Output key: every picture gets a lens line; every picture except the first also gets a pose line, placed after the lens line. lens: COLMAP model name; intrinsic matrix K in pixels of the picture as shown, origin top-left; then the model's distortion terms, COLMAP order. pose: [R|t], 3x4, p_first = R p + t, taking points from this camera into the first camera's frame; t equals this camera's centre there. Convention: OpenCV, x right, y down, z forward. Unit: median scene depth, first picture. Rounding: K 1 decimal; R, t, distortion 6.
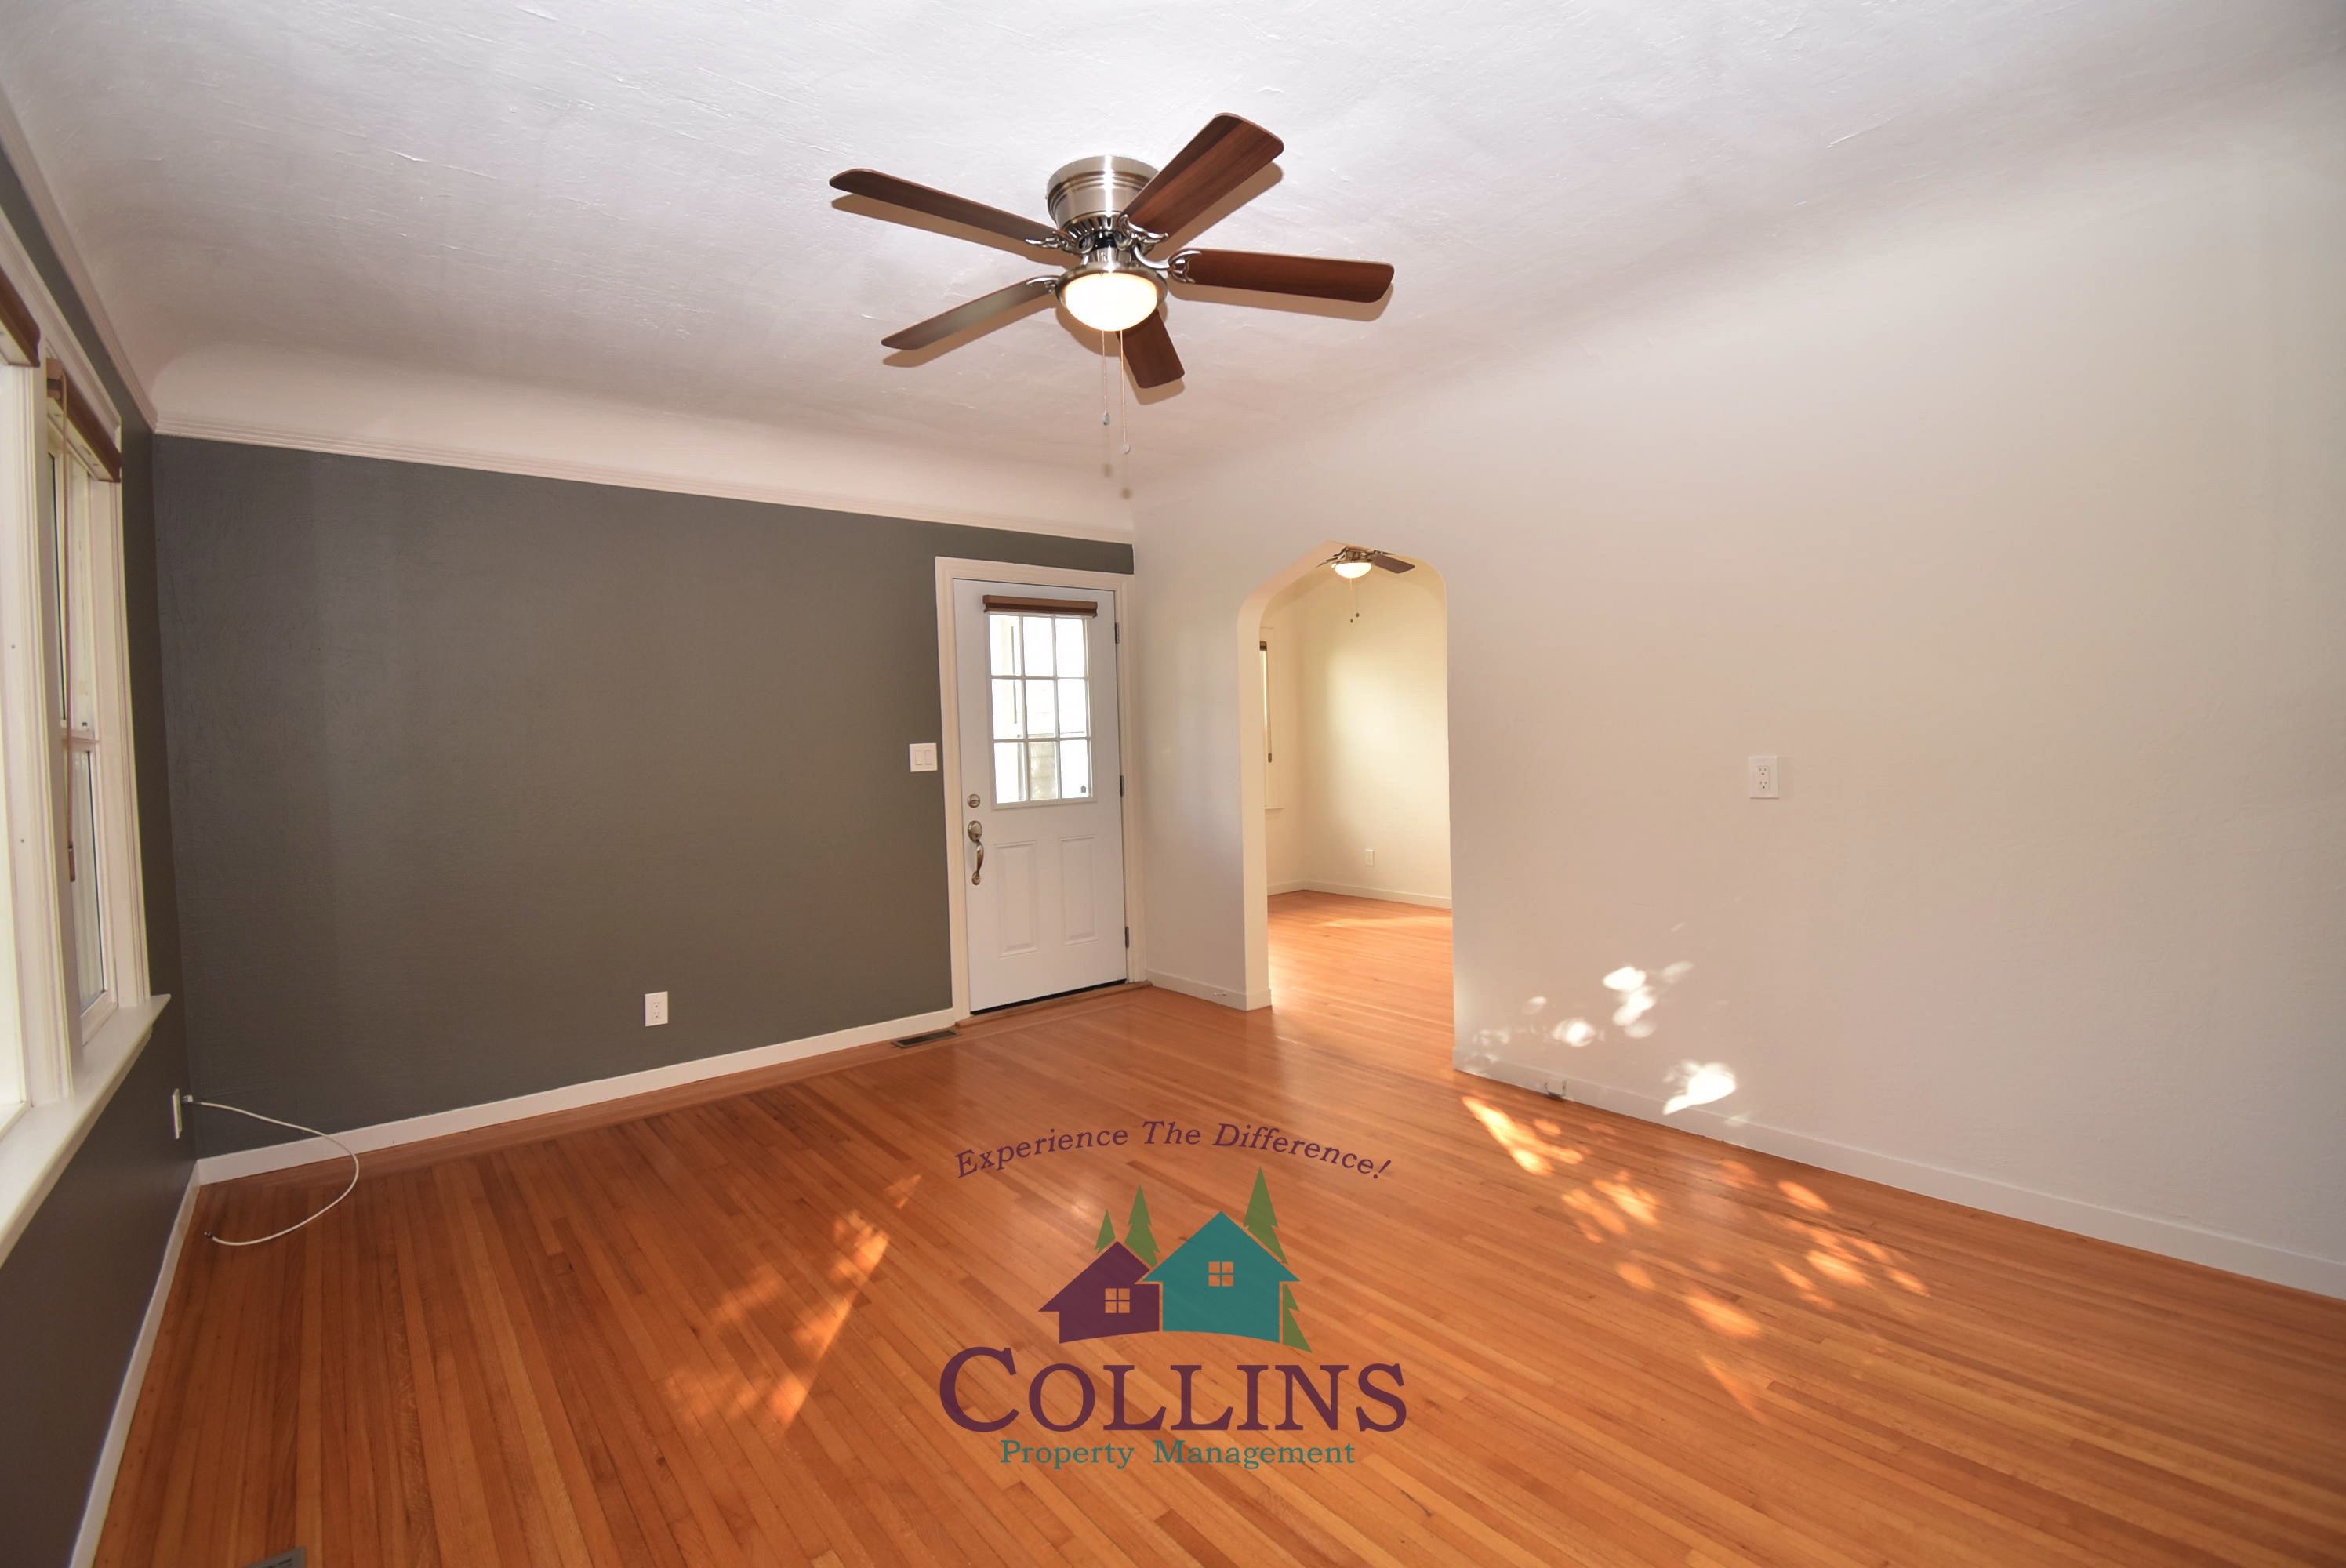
lens RADIAL K [[1059.0, 0, 1171.3], [0, 1059.0, 764.7], [0, 0, 1]] dist [-0.000505, -0.000230]
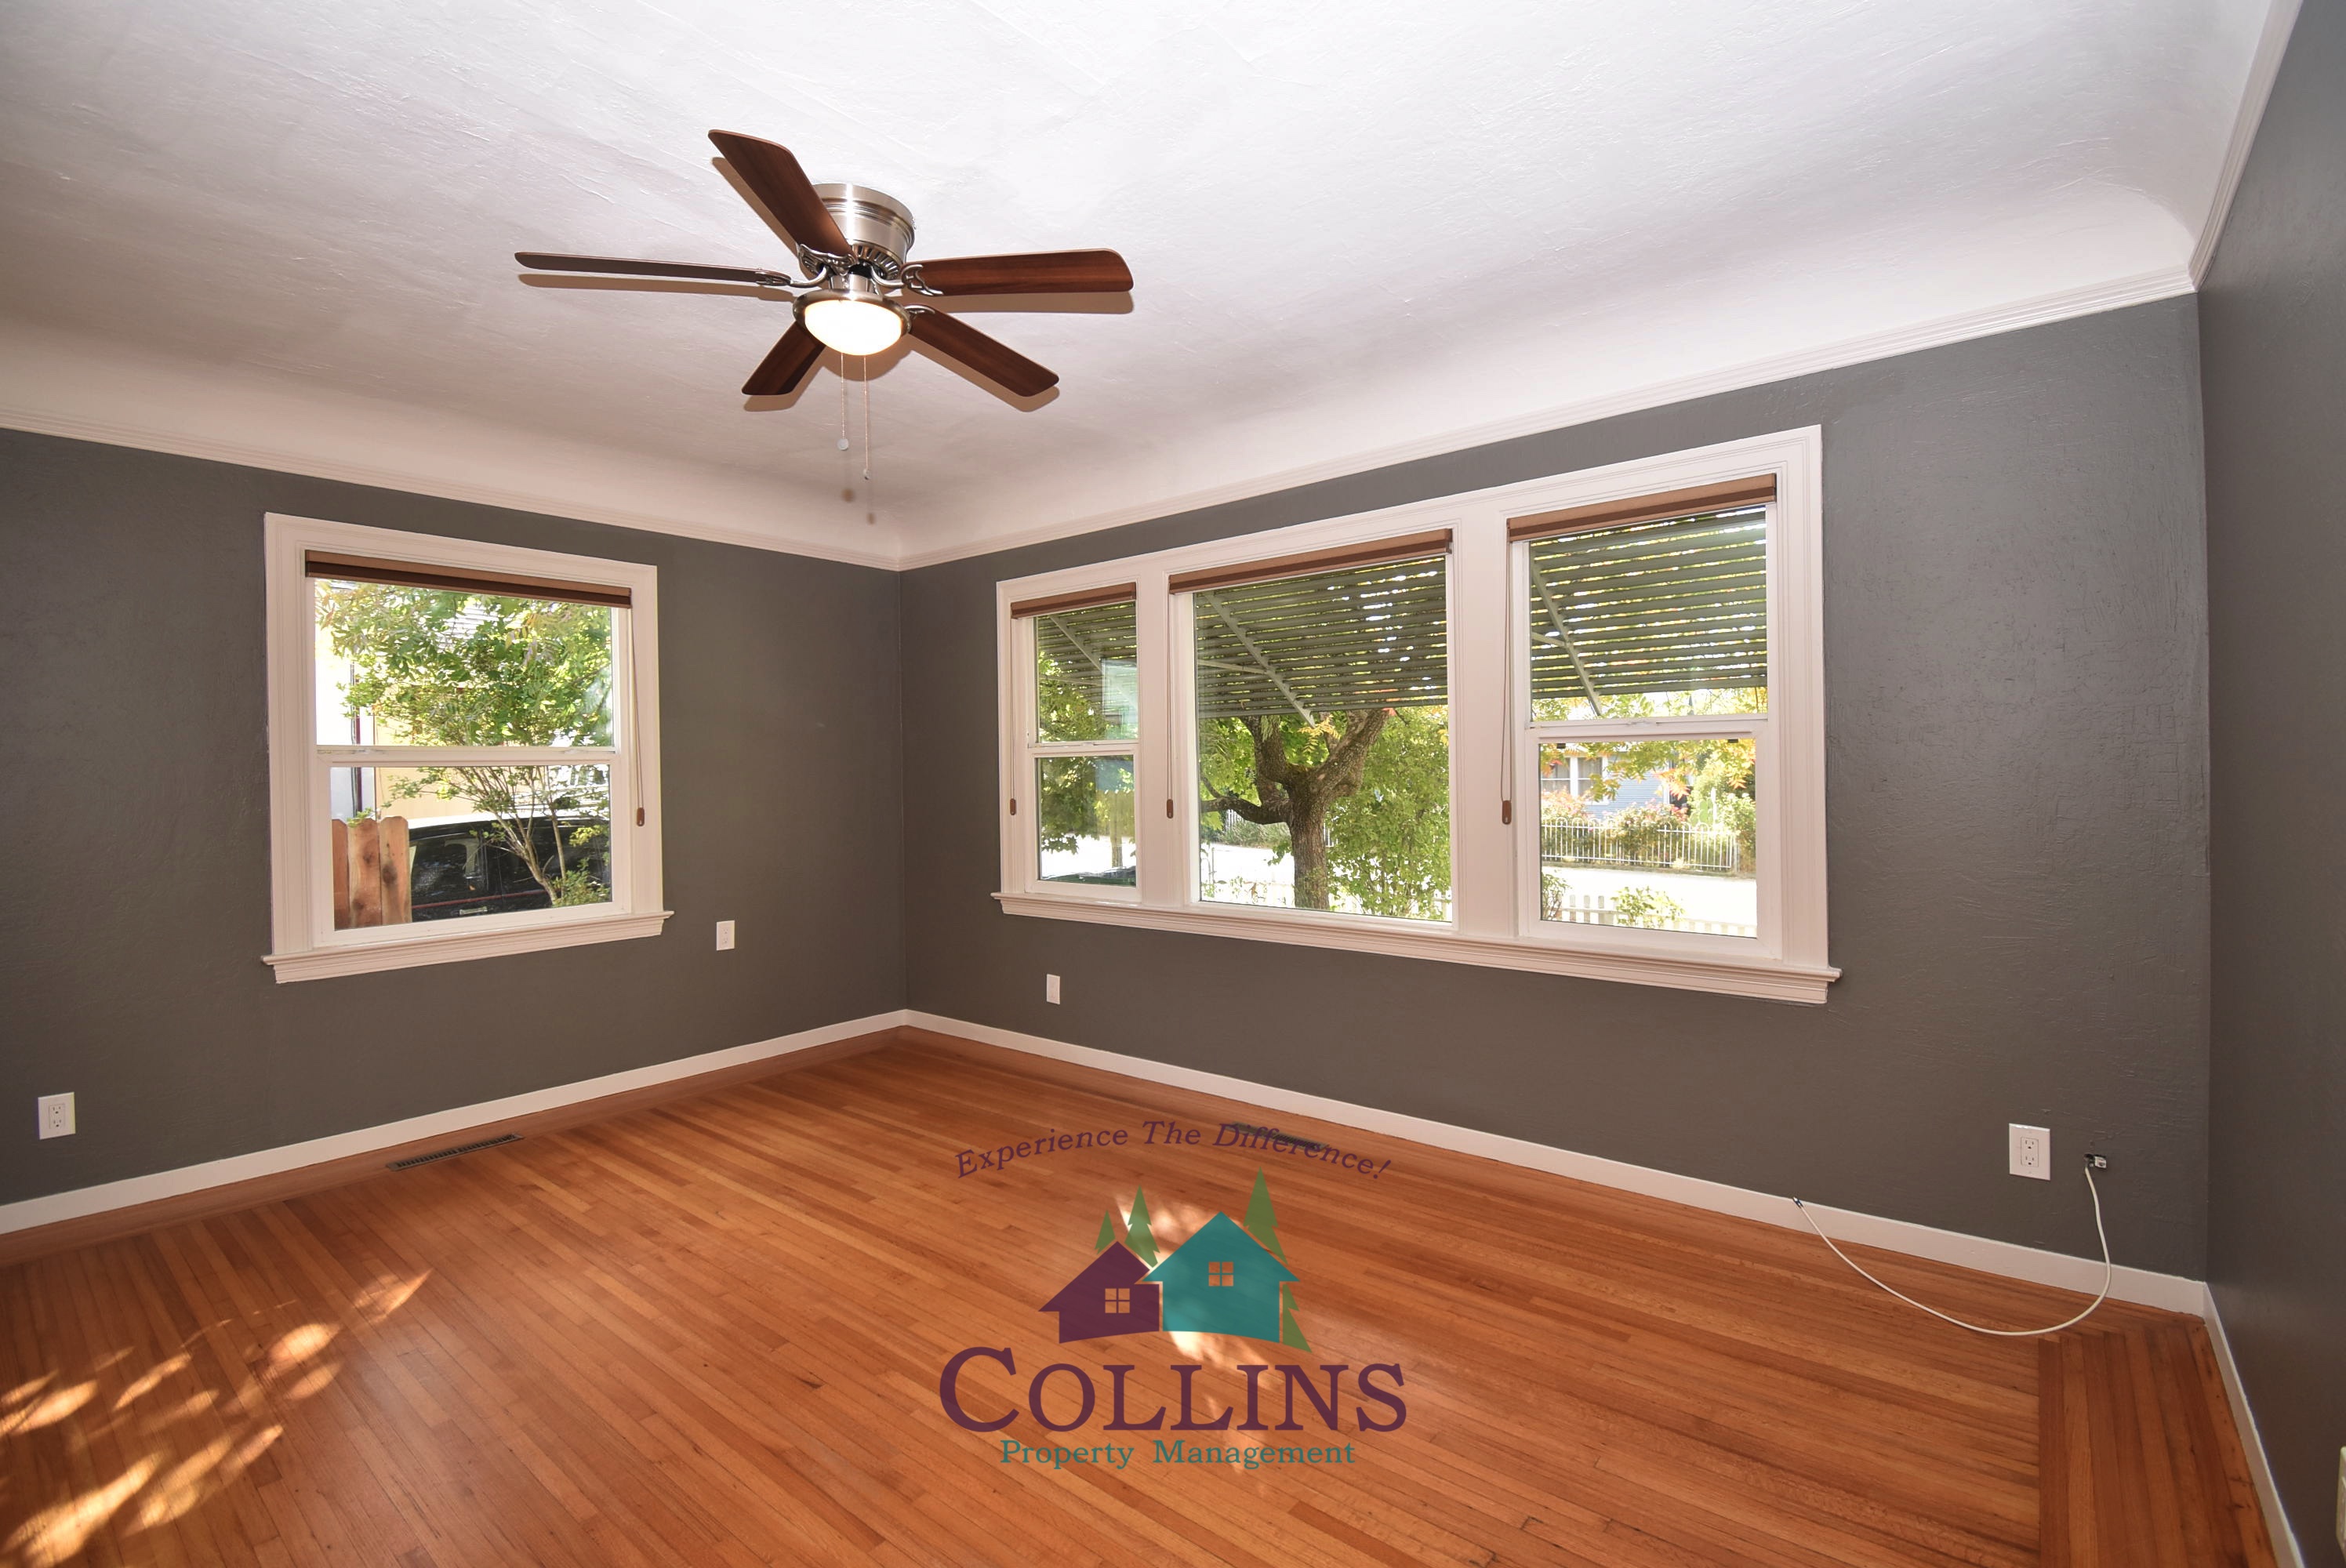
lens RADIAL K [[1059.0, 0, 1171.3], [0, 1059.0, 764.7], [0, 0, 1]] dist [-0.000505, -0.000230]
pose [[-0.977519, 0.047354, -0.205460, -0.128742], [0.041774, 0.998633, 0.031416, -0.050065], [0.206667, 0.022127, -0.978161, 2.119735]]
